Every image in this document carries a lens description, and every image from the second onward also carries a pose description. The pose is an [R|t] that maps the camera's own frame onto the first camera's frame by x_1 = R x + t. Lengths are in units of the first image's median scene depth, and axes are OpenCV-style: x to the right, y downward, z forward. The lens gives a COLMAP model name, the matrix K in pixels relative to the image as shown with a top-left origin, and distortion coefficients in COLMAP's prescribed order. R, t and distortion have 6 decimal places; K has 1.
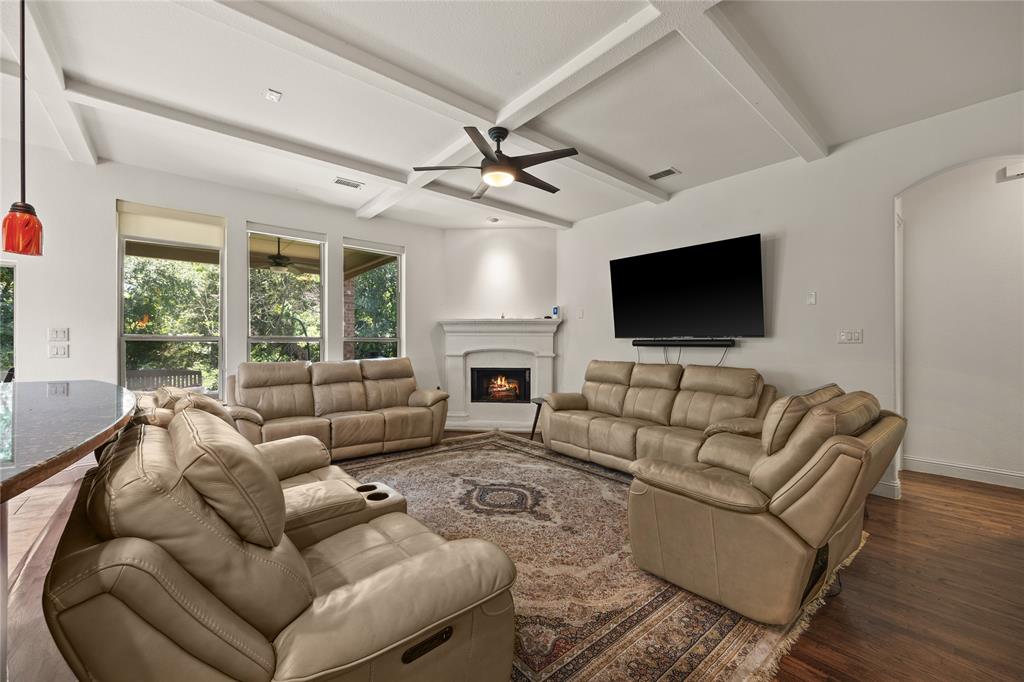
lens RADIAL K [[398.7, 0, 517.6], [0, 398.7, 345.7], [0, 0, 1]] dist [-0.005210, 0.000250]
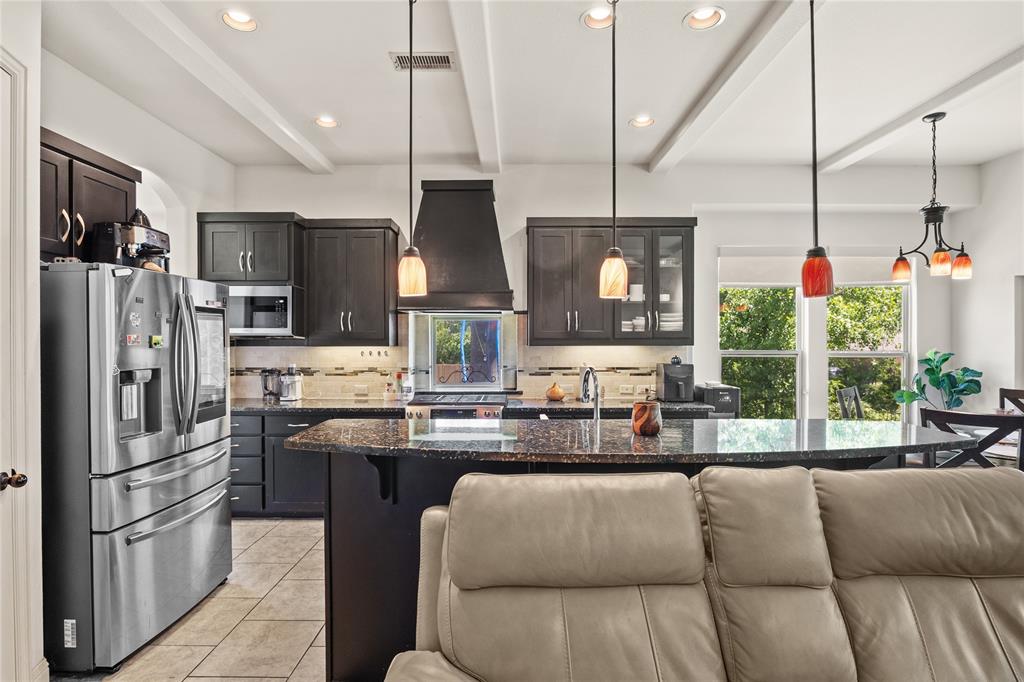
lens RADIAL K [[514.9, 0, 512.1], [0, 514.9, 335.7], [0, 0, 1]] dist [0.003195, -0.000403]
pose [[-0.657726, -0.010668, -0.753181, 0.087977], [-0.005010, 0.999940, -0.009788, -0.040156], [0.753240, -0.002664, -0.657740, 0.442314]]
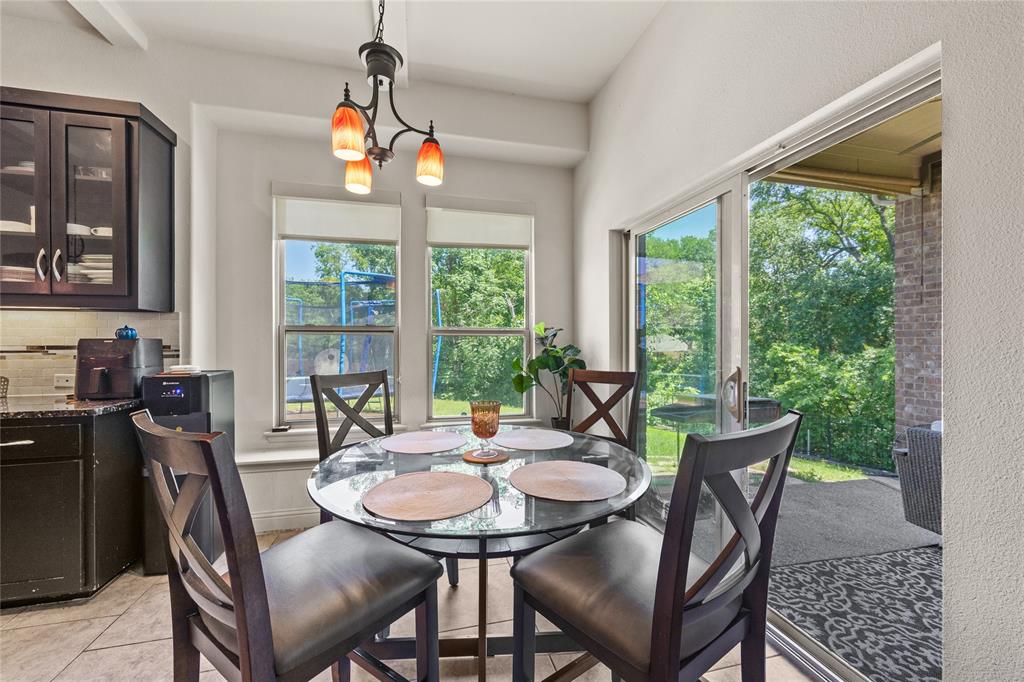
lens RADIAL K [[398.7, 0, 509.8], [0, 398.7, 343.3], [0, 0, 1]] dist [-0.005210, 0.000250]
pose [[-0.463959, 0.000195, -0.885857, -0.694991], [-0.003381, 0.999992, 0.001991, 0.007894], [0.885850, 0.003919, -0.463955, 0.679850]]
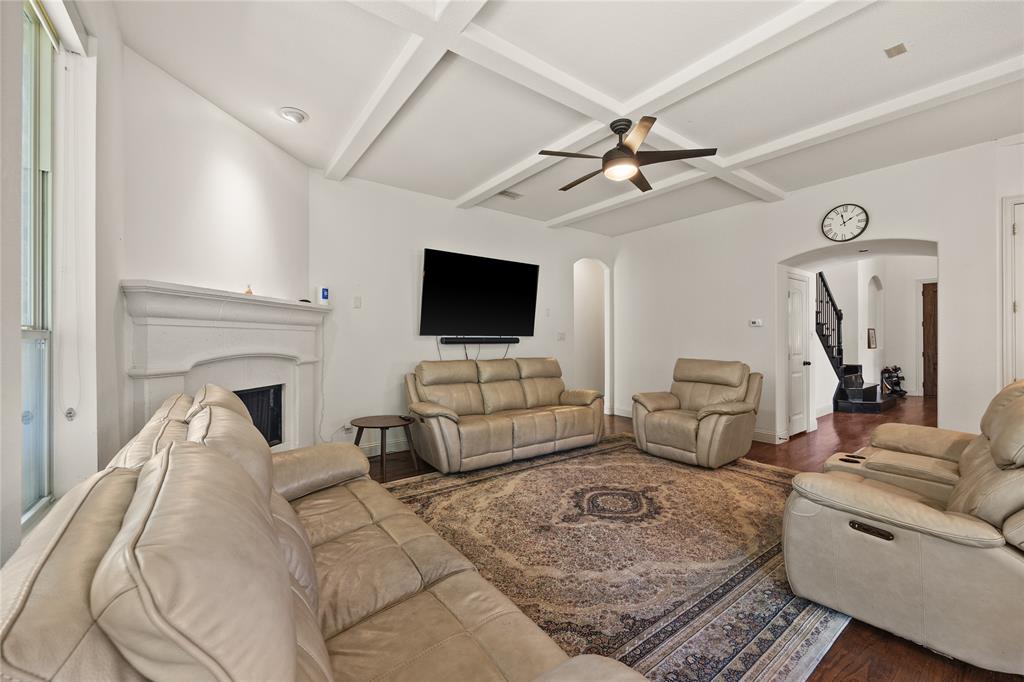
lens RADIAL K [[398.7, 0, 509.9], [0, 398.7, 337.2], [0, 0, 1]] dist [-0.005210, 0.000250]
pose [[0.082789, 0.003130, 0.996562, -0.768647], [0.008283, 0.999958, -0.003829, -0.011595], [-0.996533, 0.008572, 0.082759, 0.882518]]
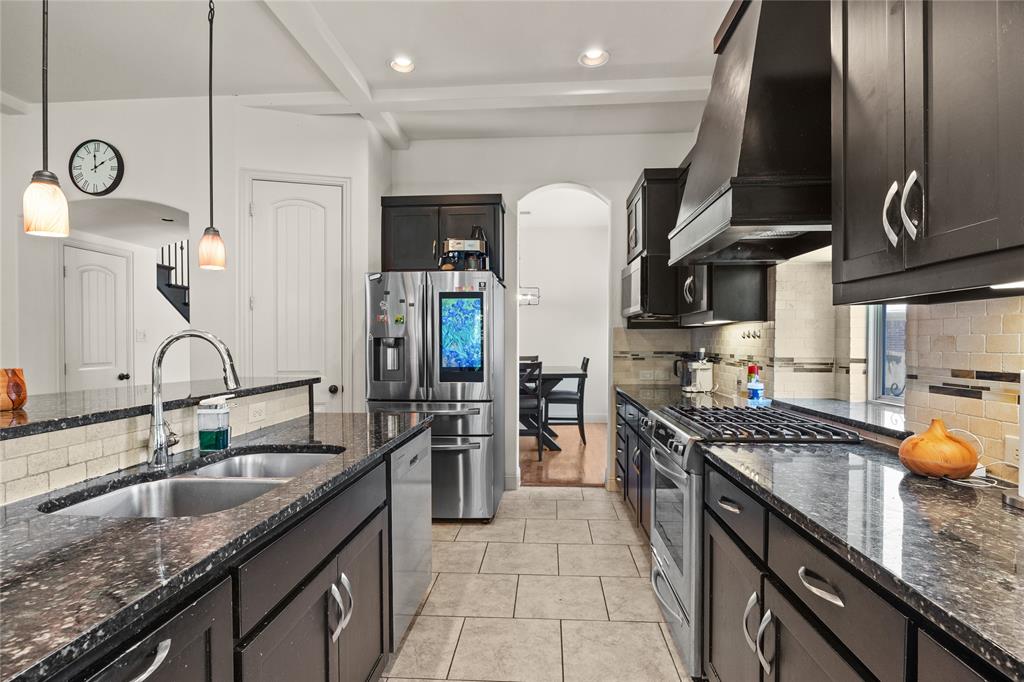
lens RADIAL K [[514.9, 0, 509.5], [0, 514.9, 340.5], [0, 0, 1]] dist [0.003195, -0.000403]
pose [[-0.697643, -0.000066, 0.716446, -0.811455], [0.003848, 0.999985, 0.003839, -0.006202], [-0.716436, 0.005435, -0.697632, 0.228269]]
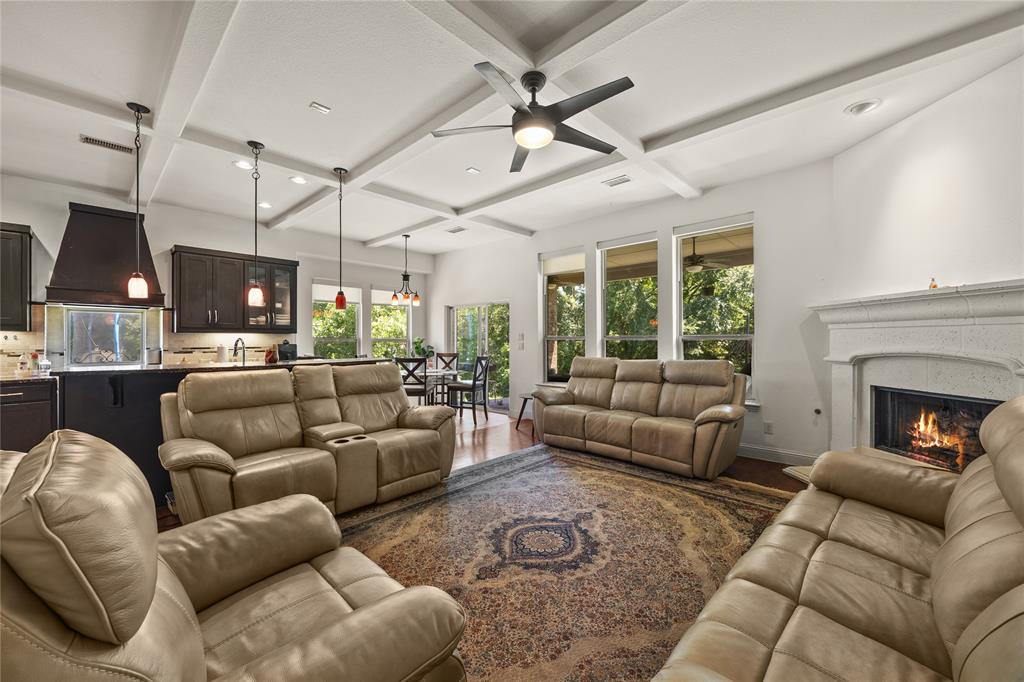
lens RADIAL K [[398.7, 0, 514.7], [0, 398.7, 341.6], [0, 0, 1]] dist [-0.005210, 0.000250]
pose [[0.108080, -0.000351, -0.994142, 0.549479], [-0.002983, 0.999995, -0.000677, -0.005334], [0.994138, 0.003039, 0.108078, 0.649520]]
